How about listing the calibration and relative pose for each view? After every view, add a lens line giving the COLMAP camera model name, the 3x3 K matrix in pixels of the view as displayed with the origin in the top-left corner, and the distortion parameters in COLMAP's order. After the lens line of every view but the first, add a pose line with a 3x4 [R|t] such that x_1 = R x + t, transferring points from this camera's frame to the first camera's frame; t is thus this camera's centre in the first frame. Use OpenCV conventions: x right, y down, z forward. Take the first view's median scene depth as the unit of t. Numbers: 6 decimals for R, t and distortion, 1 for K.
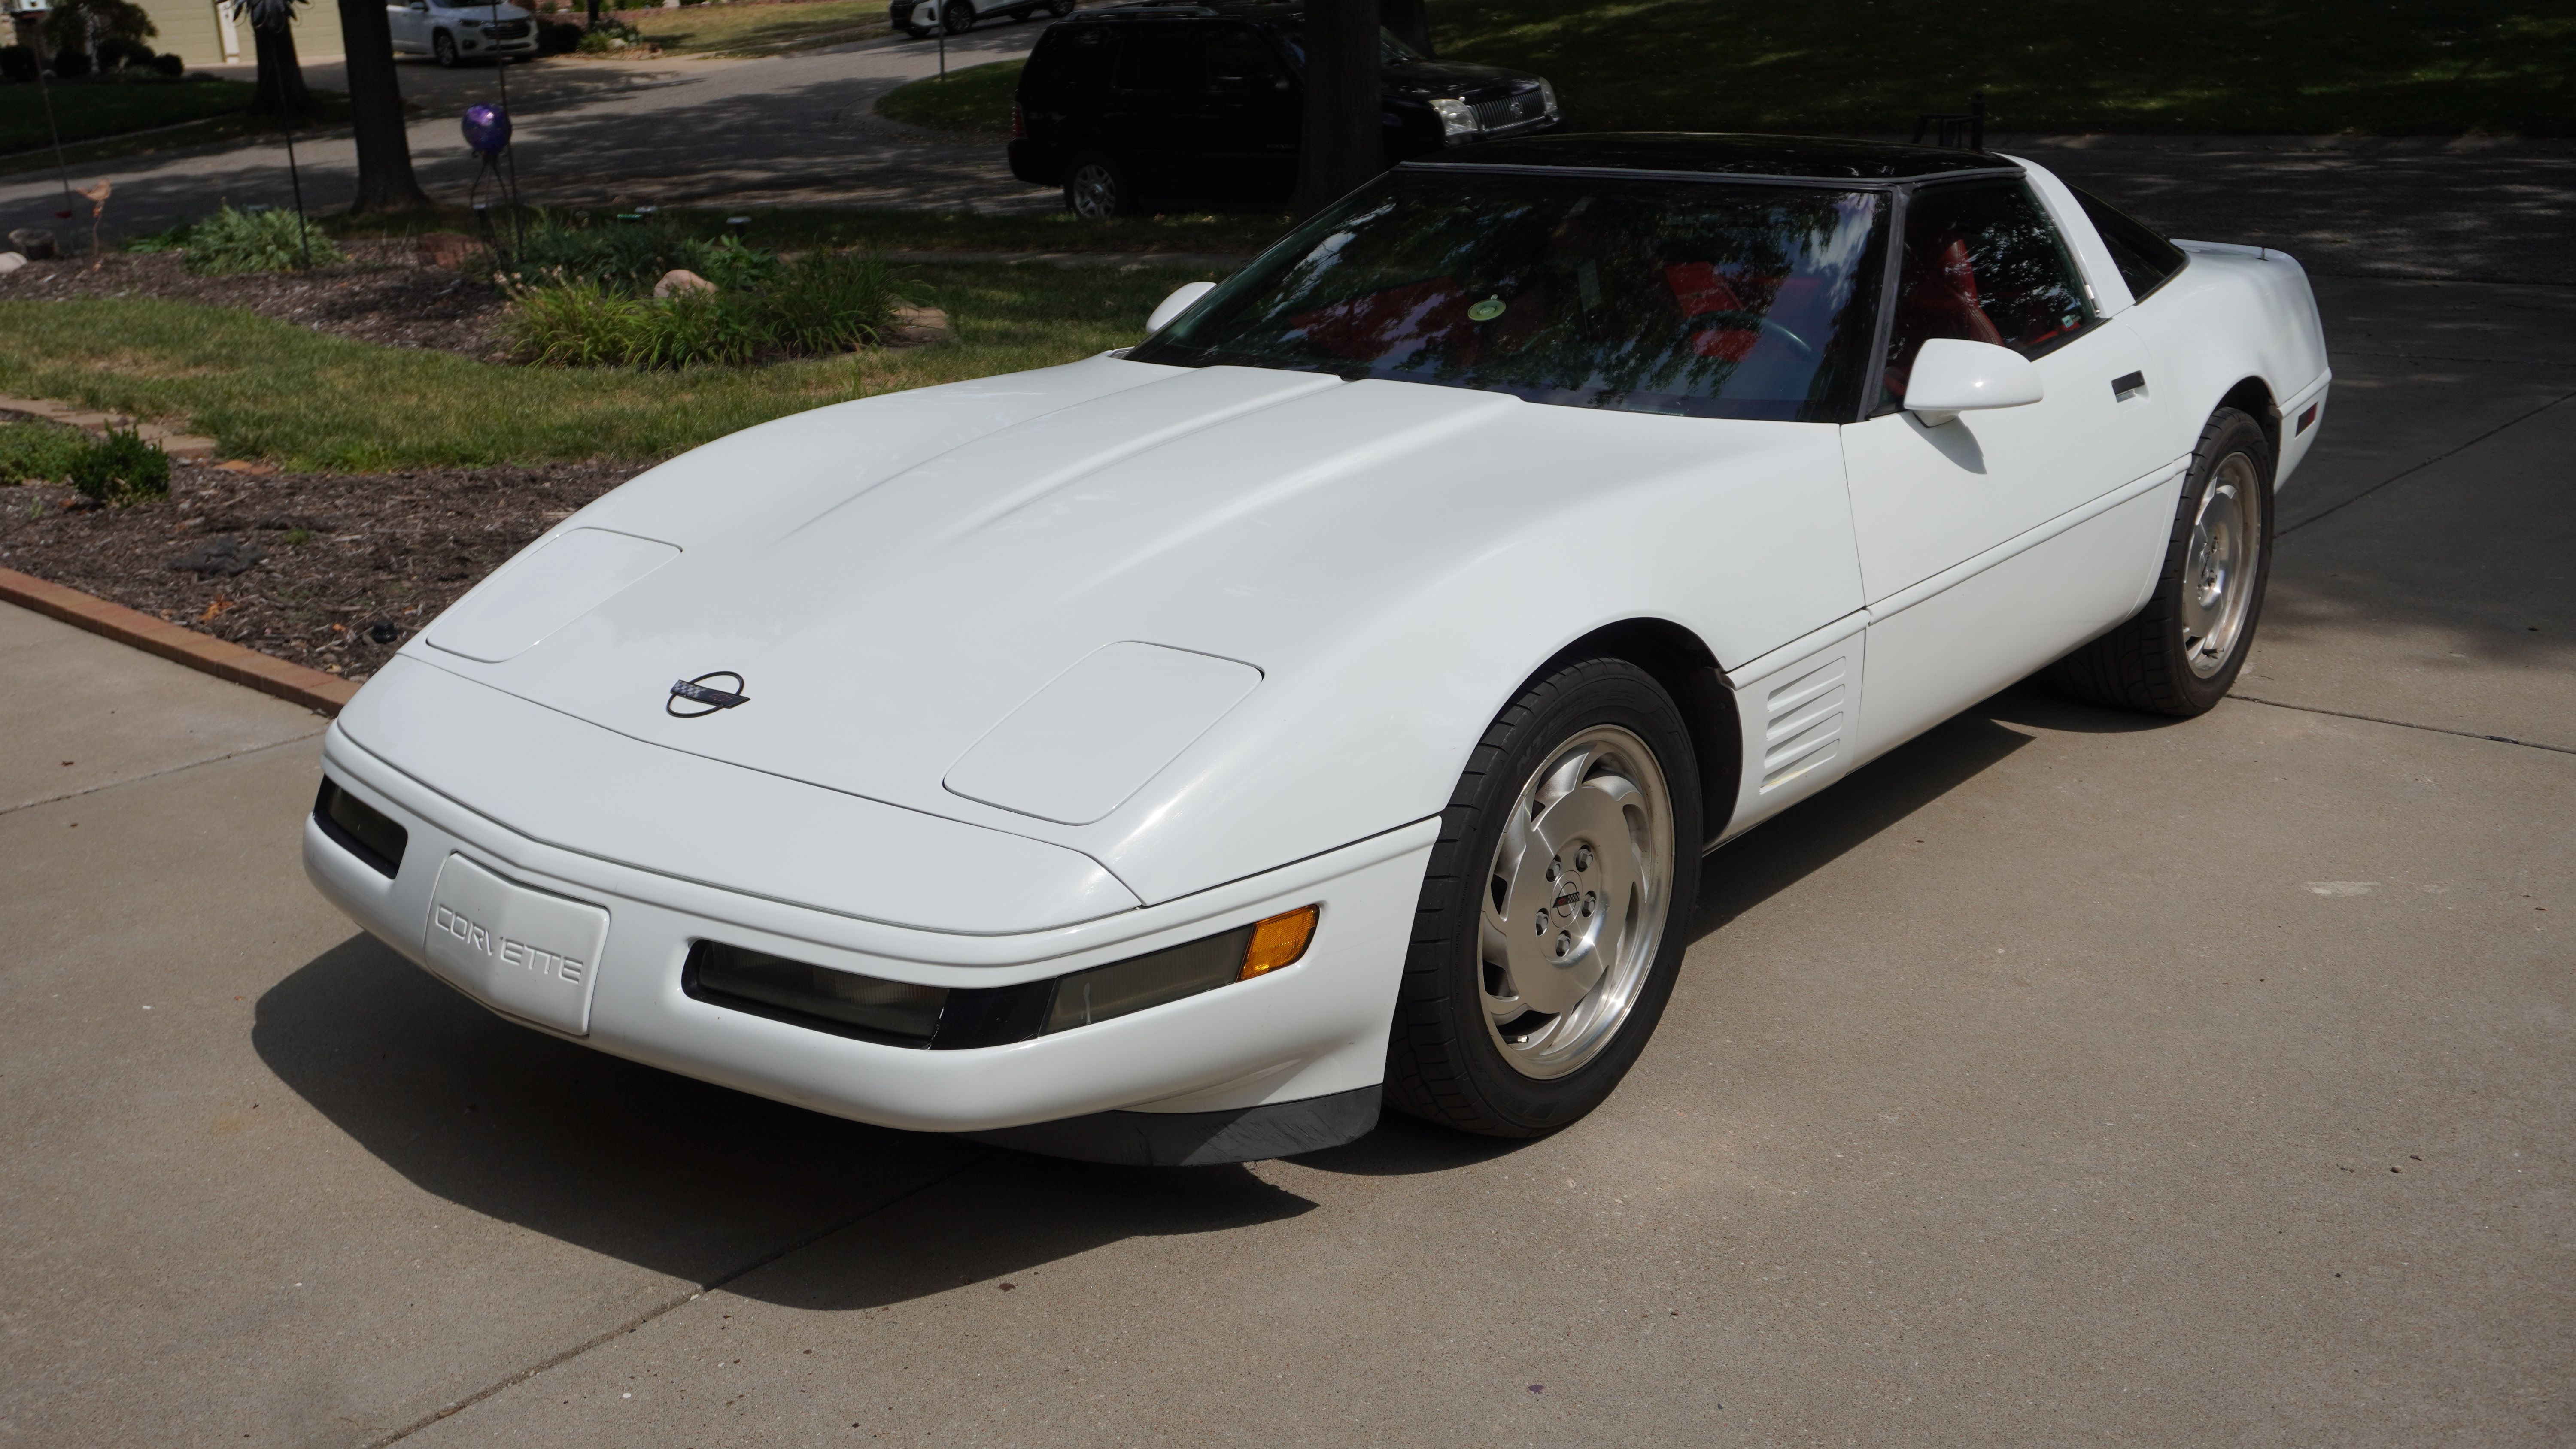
lens RADIAL K [[2354.7, 0, 1288.0], [0, 2354.7, 724.5], [0, 0, 1]] dist [-0.009260, 0.016703]
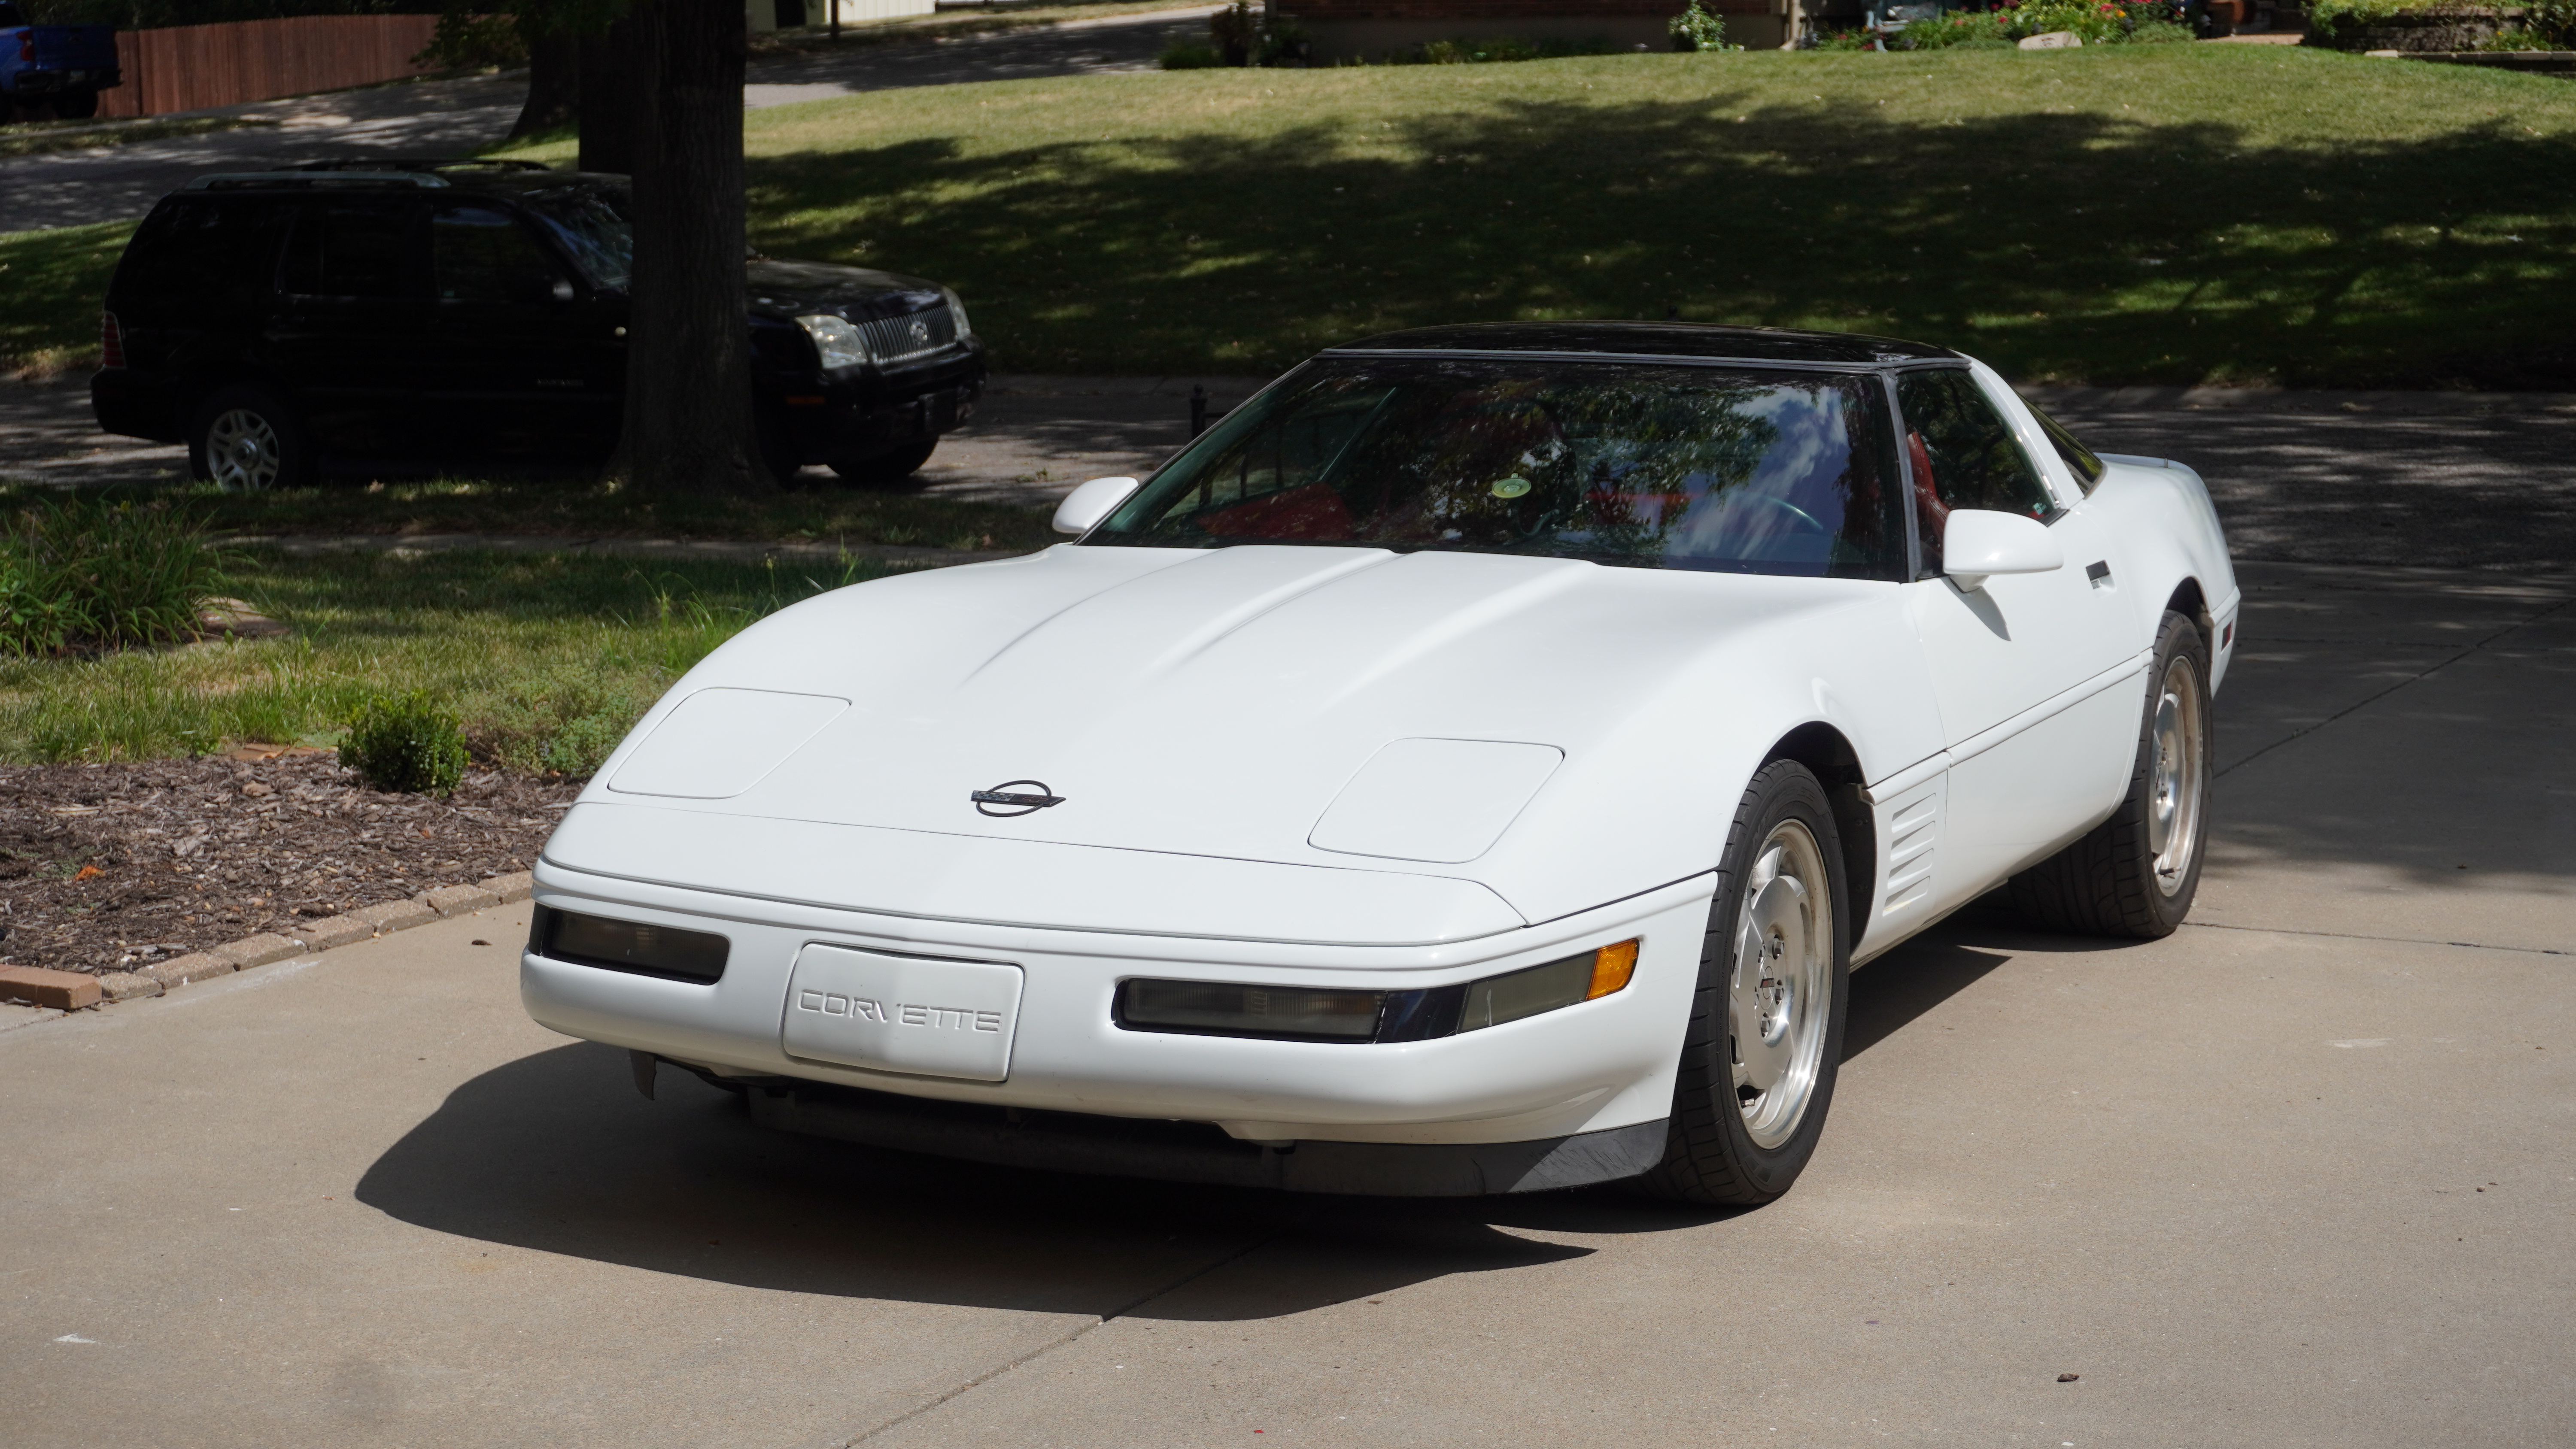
lens RADIAL K [[4119.5, 0, 1288.0], [0, 4119.5, 724.5], [0, 0, 1]] dist [0.000494, -0.109011]
pose [[0.968708, -0.011551, 0.247936, -0.361093], [0.052235, 0.986033, -0.158150, 0.156513], [-0.242646, 0.166152, 0.955781, -0.502425]]
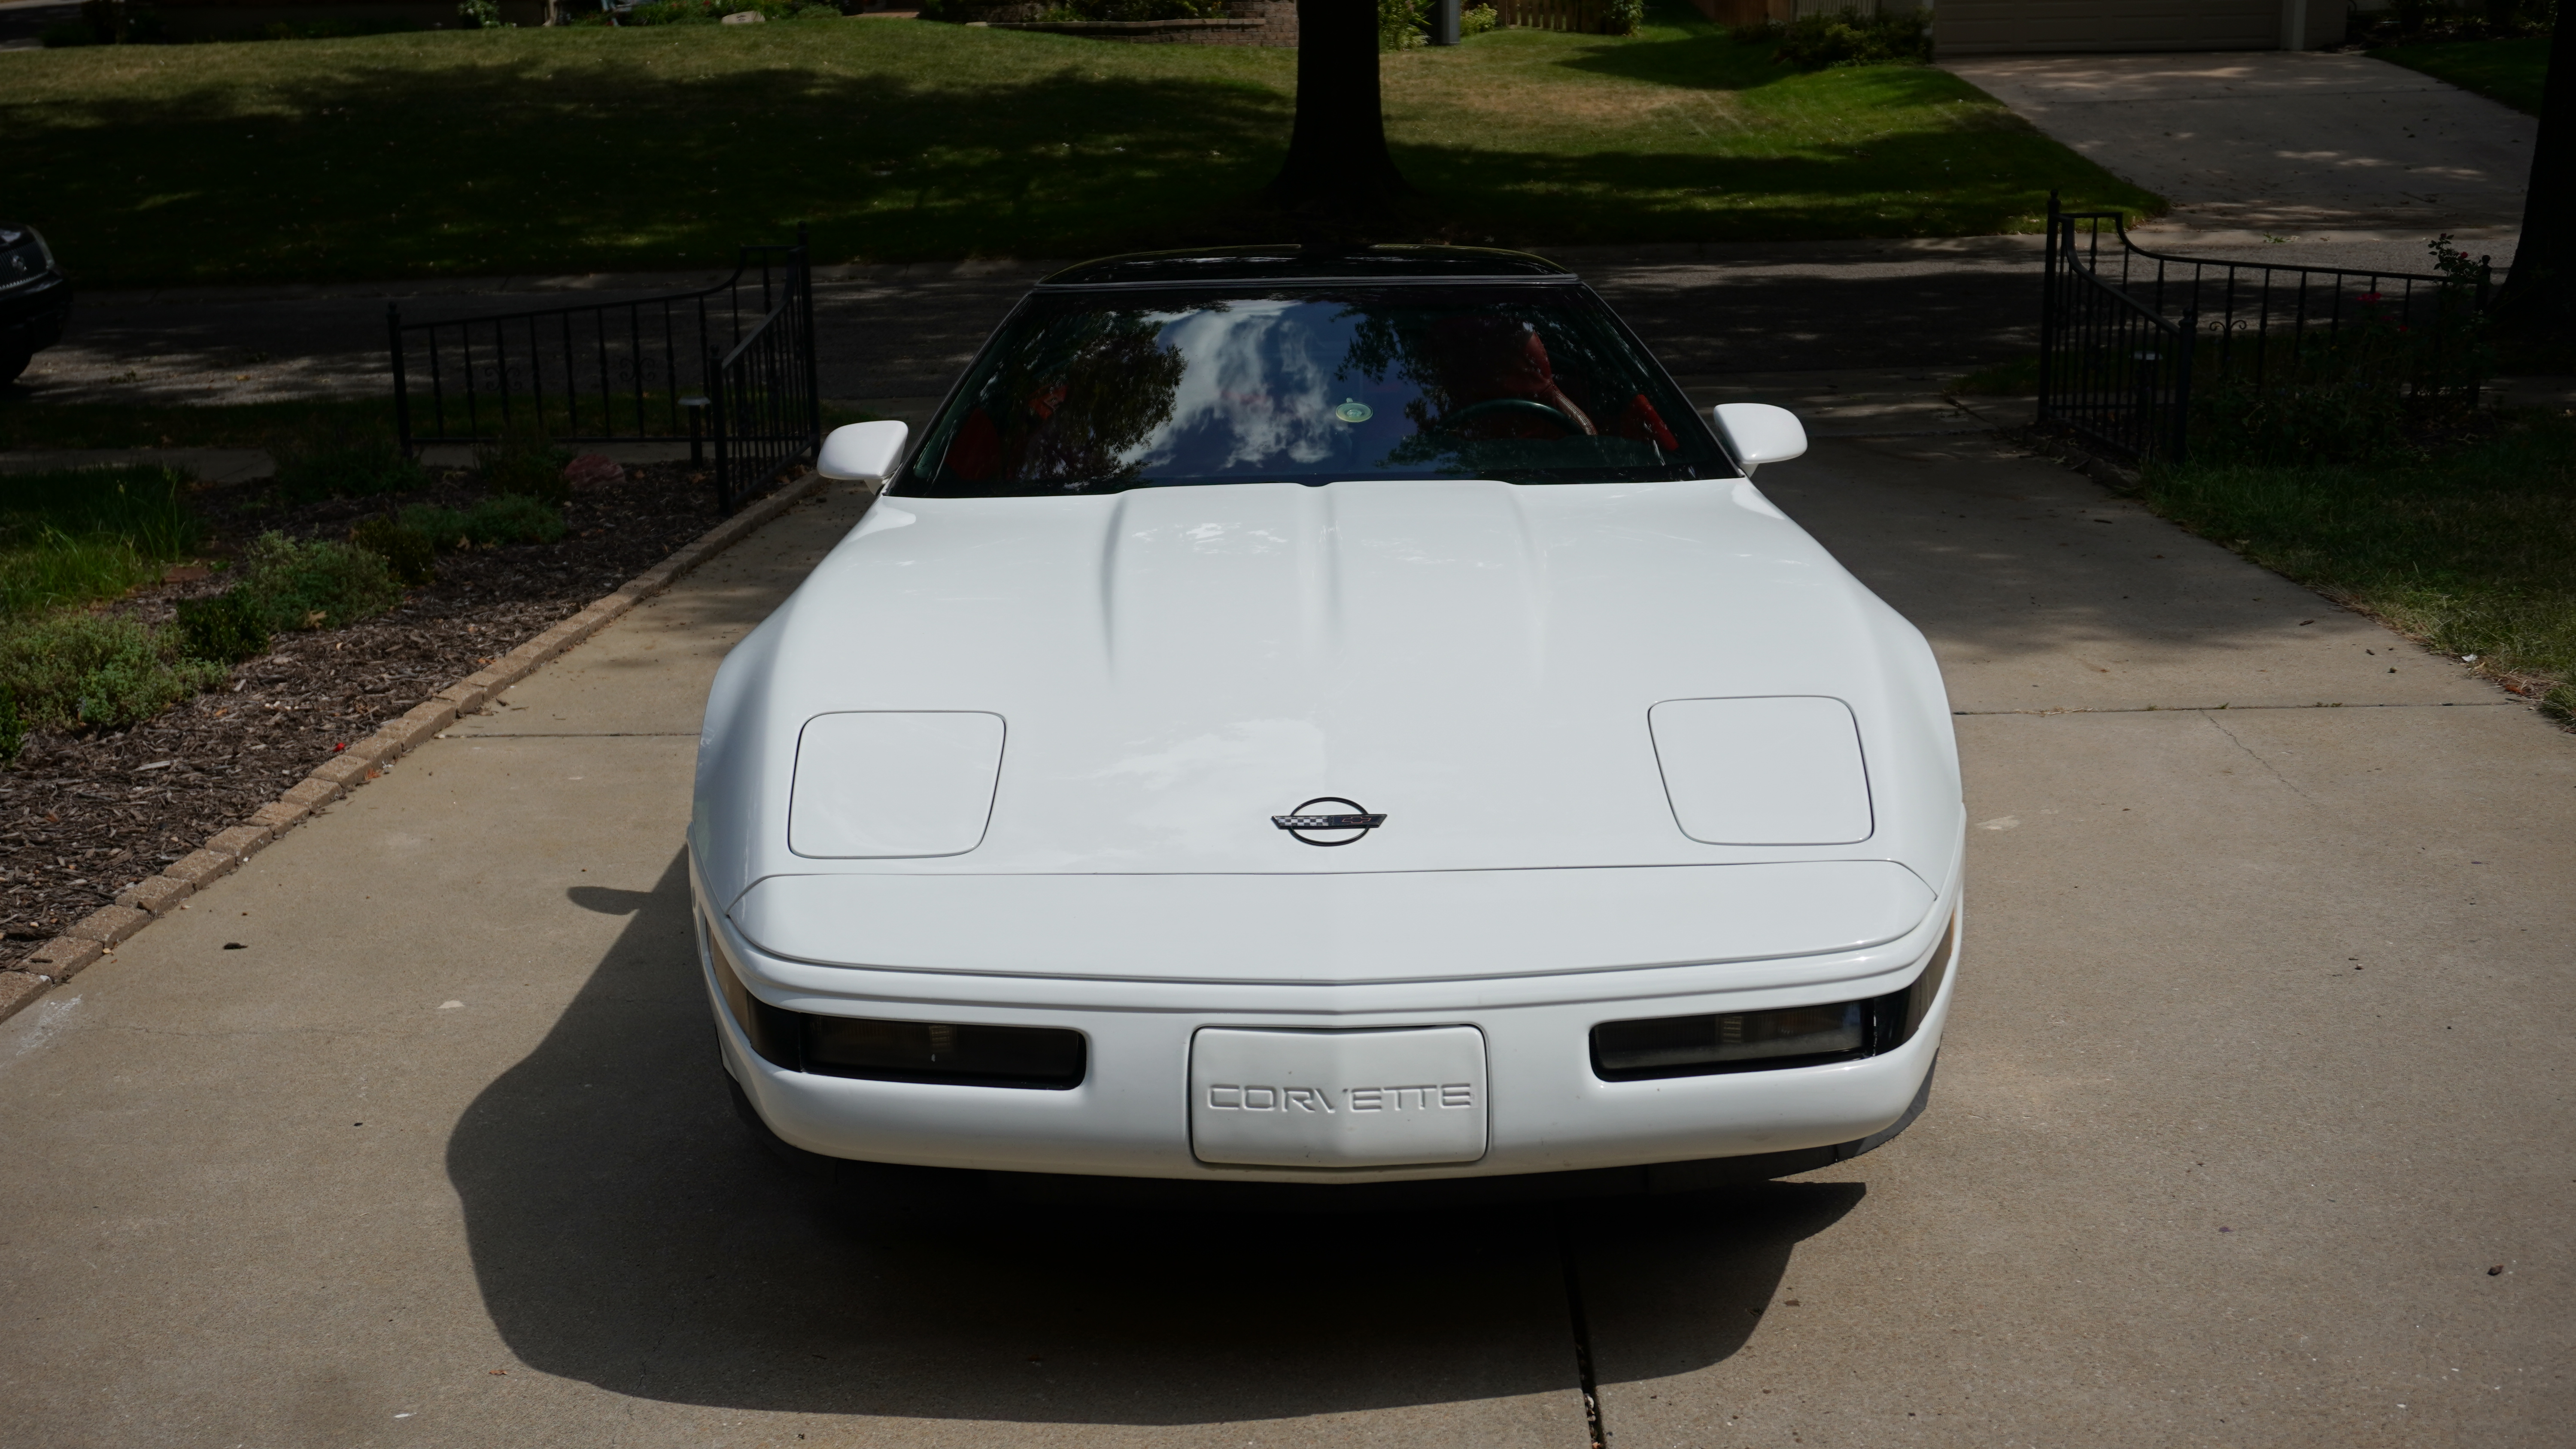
lens RADIAL K [[2638.7, 0, 1291.3], [0, 2638.7, 815.6], [0, 0, 1]] dist [0.037098, -0.042886]
pose [[0.780128, -0.161077, 0.604529, -0.558474], [0.189746, 0.981691, 0.016711, -0.022248], [-0.596152, 0.101670, 0.796408, 0.091745]]
